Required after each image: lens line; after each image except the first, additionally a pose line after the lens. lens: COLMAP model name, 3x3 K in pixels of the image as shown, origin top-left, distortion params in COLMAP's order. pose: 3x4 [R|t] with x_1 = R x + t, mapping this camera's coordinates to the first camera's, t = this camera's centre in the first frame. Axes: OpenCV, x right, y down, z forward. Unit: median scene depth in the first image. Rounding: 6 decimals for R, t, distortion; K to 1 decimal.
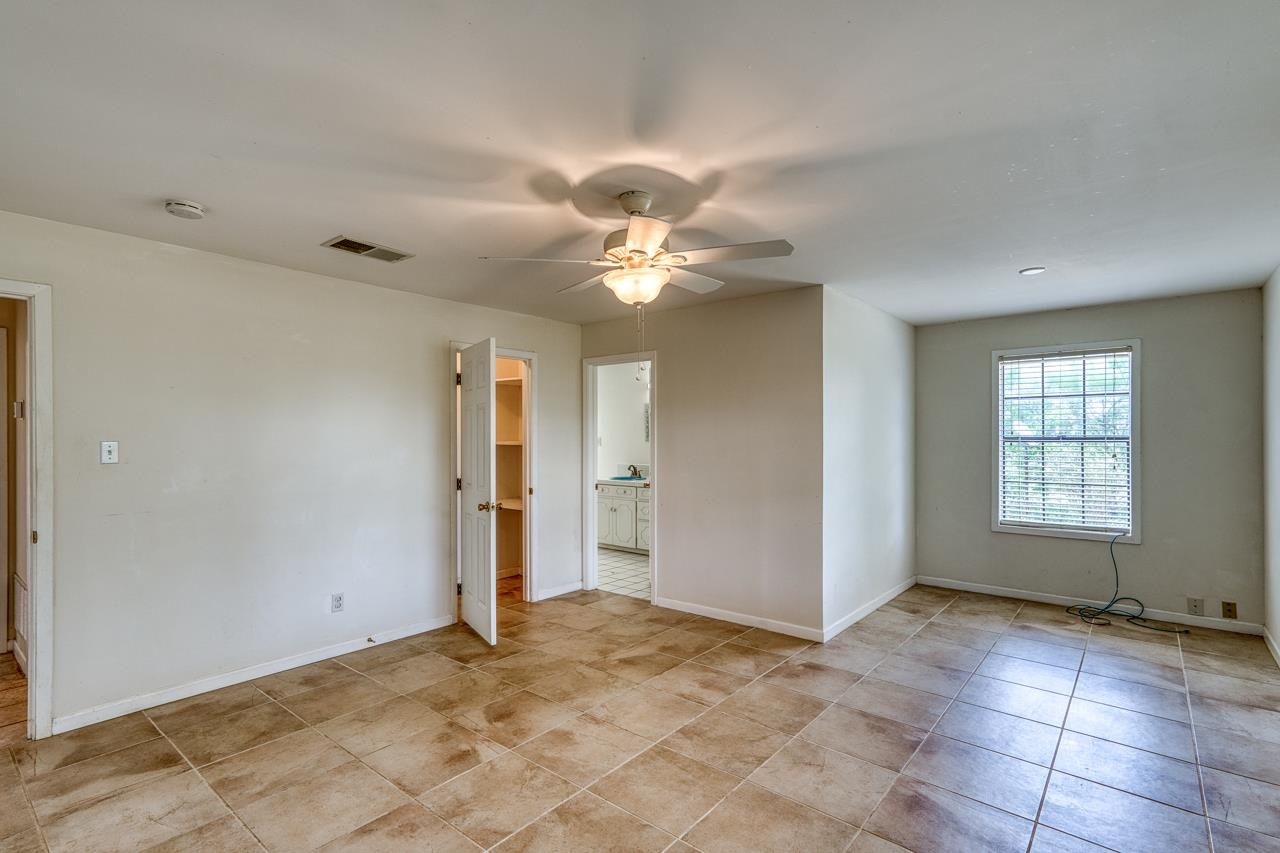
lens RADIAL K [[615.6, 0, 630.8], [0, 615.6, 429.1], [0, 0, 1]] dist [0.005596, 0.000730]
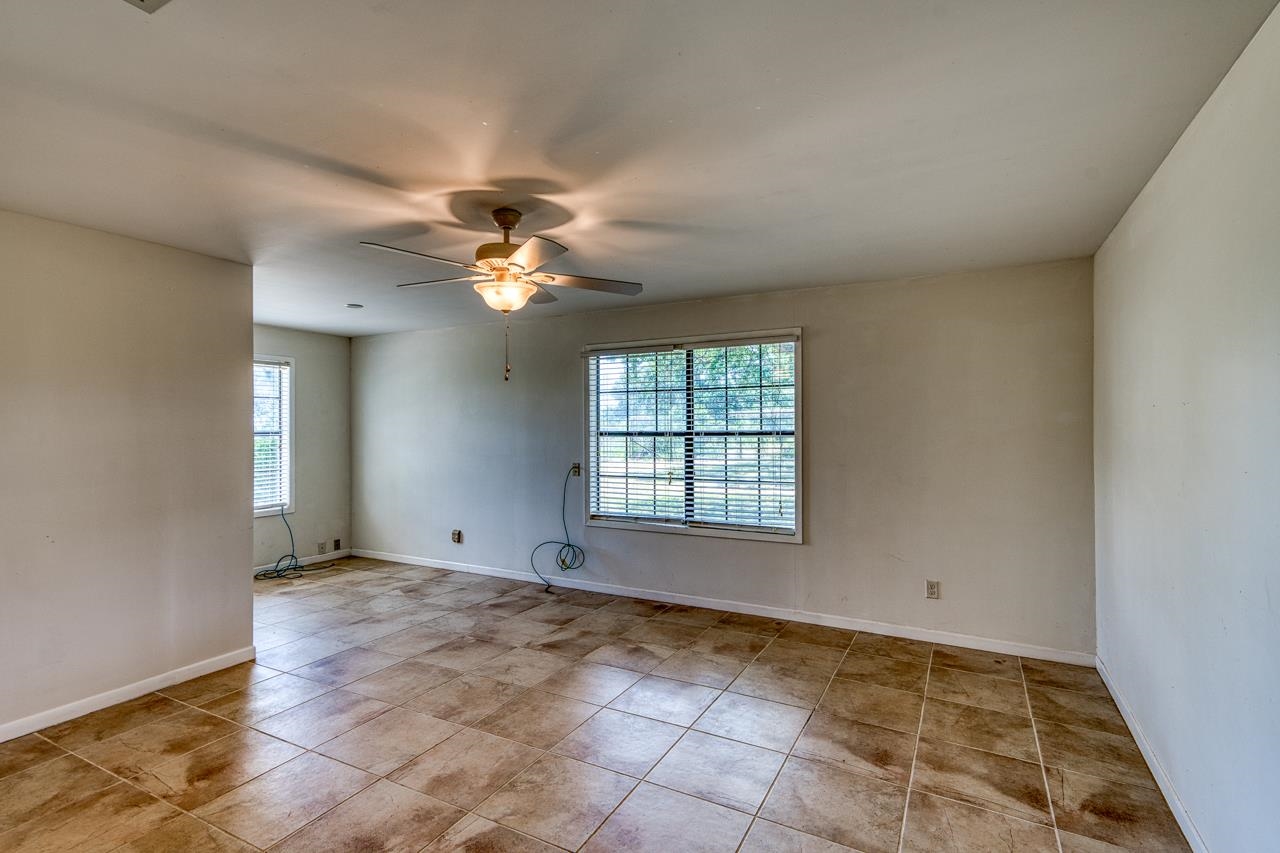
lens RADIAL K [[615.6, 0, 630.8], [0, 615.6, 429.1], [0, 0, 1]] dist [0.005596, 0.000730]
pose [[-0.206824, -0.004395, 0.978368, -0.734963], [-0.003142, 0.999988, 0.003828, -0.000457], [-0.978373, -0.002282, -0.206835, 0.670558]]
